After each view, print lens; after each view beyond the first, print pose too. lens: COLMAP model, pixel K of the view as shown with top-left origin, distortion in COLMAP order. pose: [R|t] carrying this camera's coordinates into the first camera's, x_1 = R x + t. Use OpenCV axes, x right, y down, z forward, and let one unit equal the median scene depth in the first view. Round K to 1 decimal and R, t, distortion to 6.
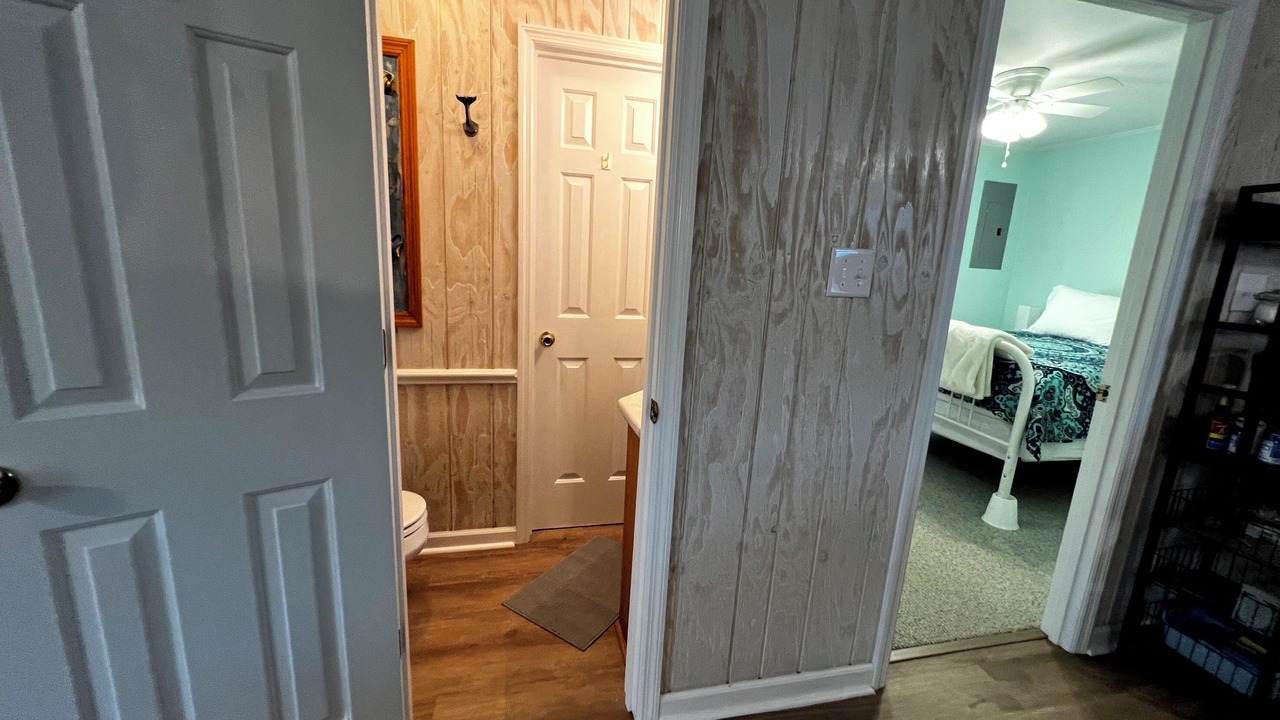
lens RADIAL K [[512.1, 0, 637.9], [0, 512.1, 358.7], [0, 0, 1]] dist [-0.002912, -0.000010]
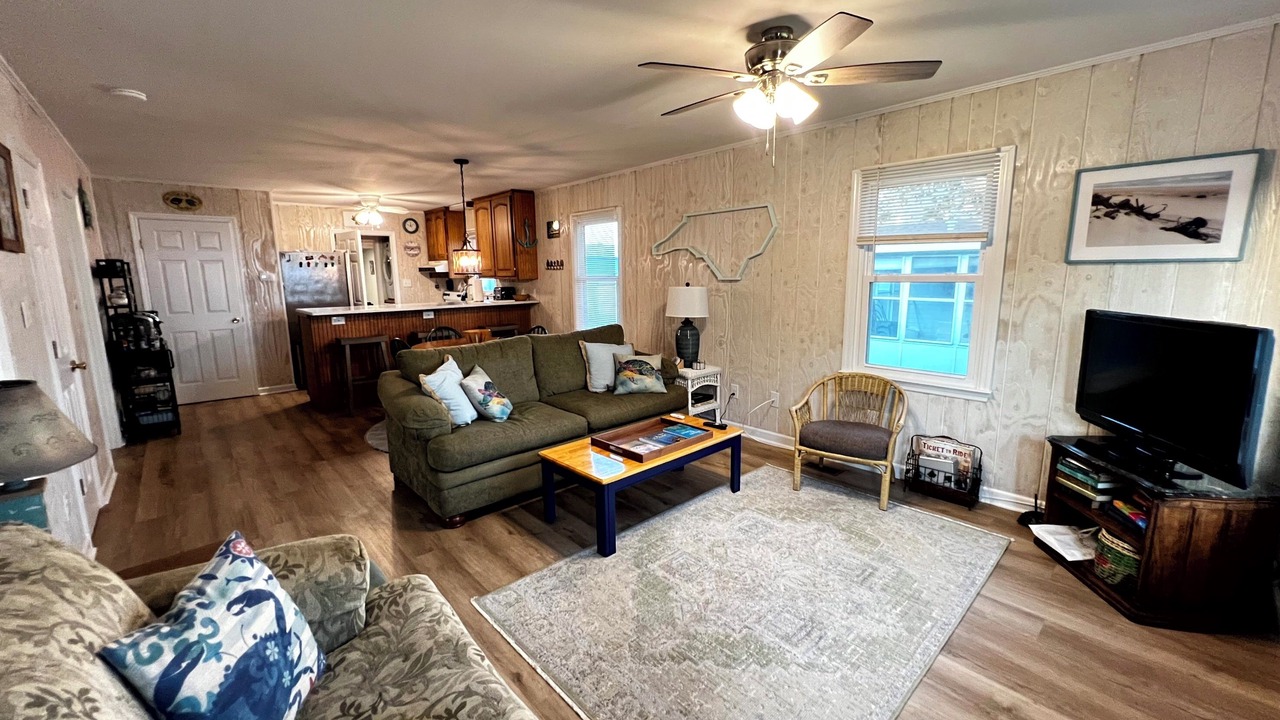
lens RADIAL K [[512.1, 0, 637.9], [0, 512.1, 358.7], [0, 0, 1]] dist [-0.002912, -0.000010]
pose [[-0.461902, -0.189994, 0.866342, -2.379400], [0.172910, 0.938754, 0.298064, -0.122229], [-0.869913, 0.287476, -0.400761, -0.295708]]
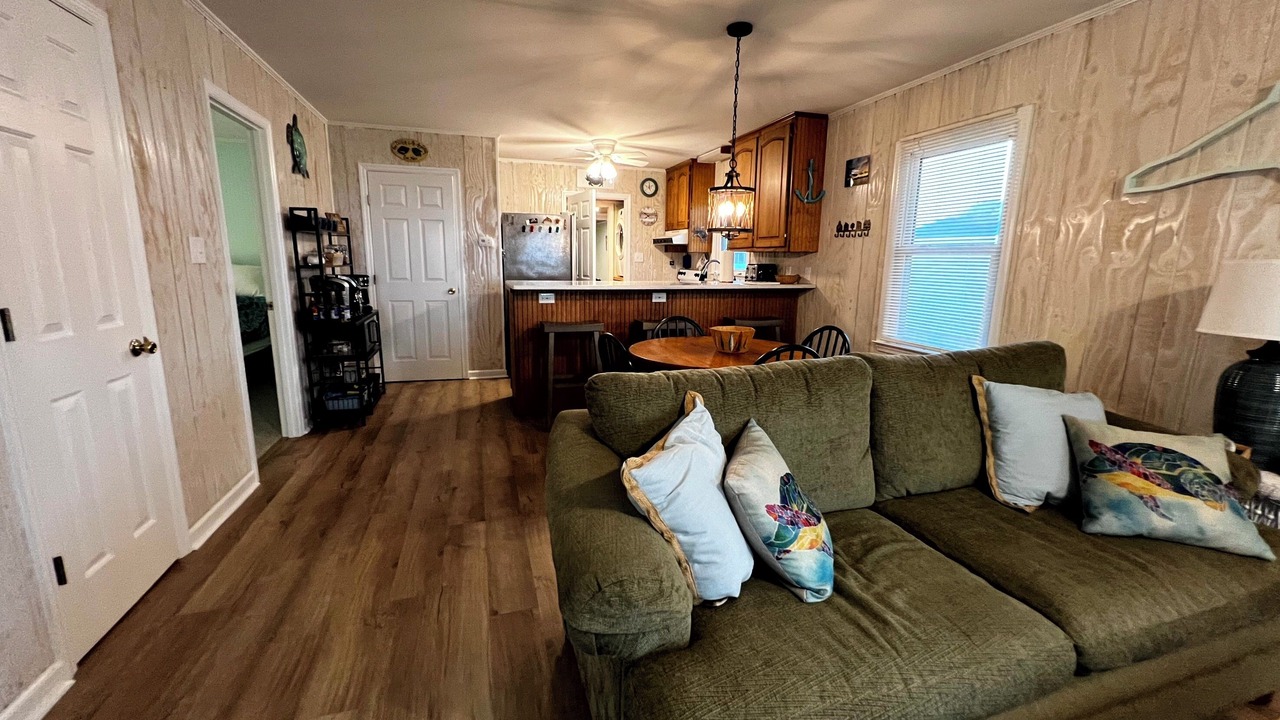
lens RADIAL K [[512.1, 0, 637.9], [0, 512.1, 358.7], [0, 0, 1]] dist [-0.002912, -0.000010]
pose [[-0.049752, -0.239073, 0.969726, -1.133653], [0.190125, 0.950908, 0.244187, 0.045349], [-0.980499, 0.196518, -0.001856, -0.371586]]
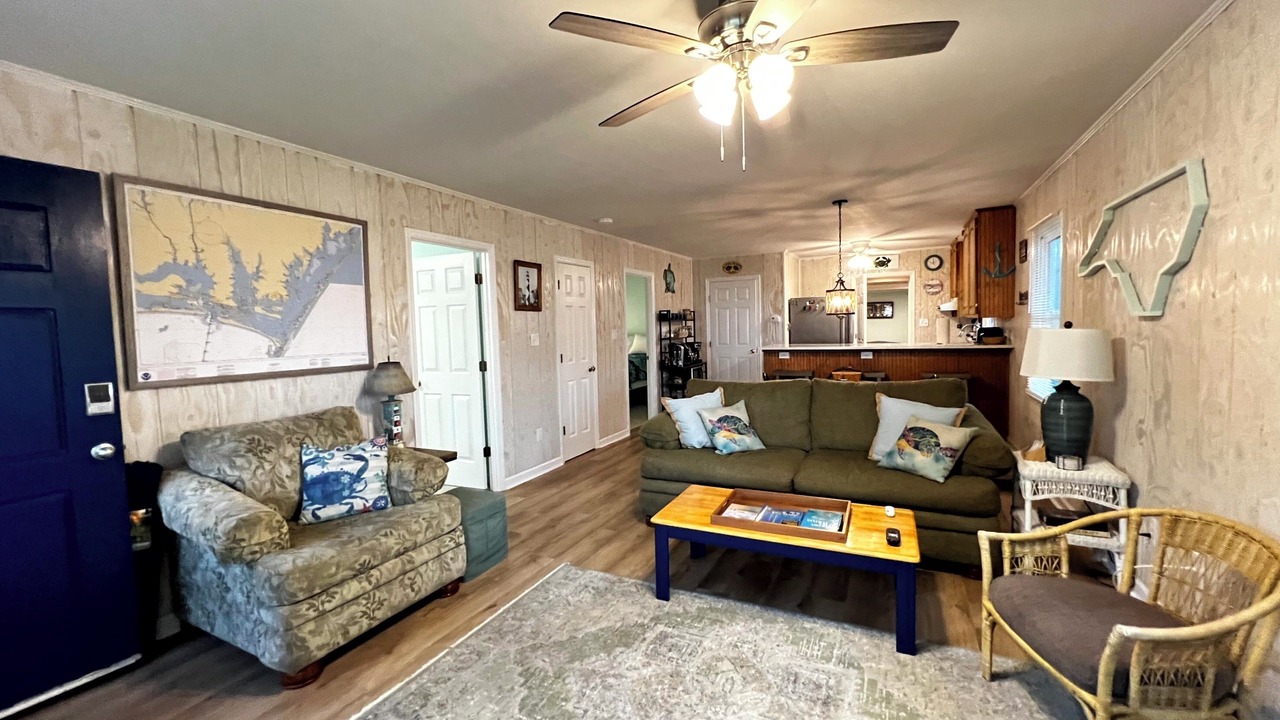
lens RADIAL K [[512.1, 0, 637.9], [0, 512.1, 358.7], [0, 0, 1]] dist [-0.002912, -0.000010]
pose [[0.661016, -0.116235, 0.741314, -2.211078], [0.215856, 0.975626, -0.039501, 0.215828], [-0.718654, 0.186128, 0.669995, -1.725264]]
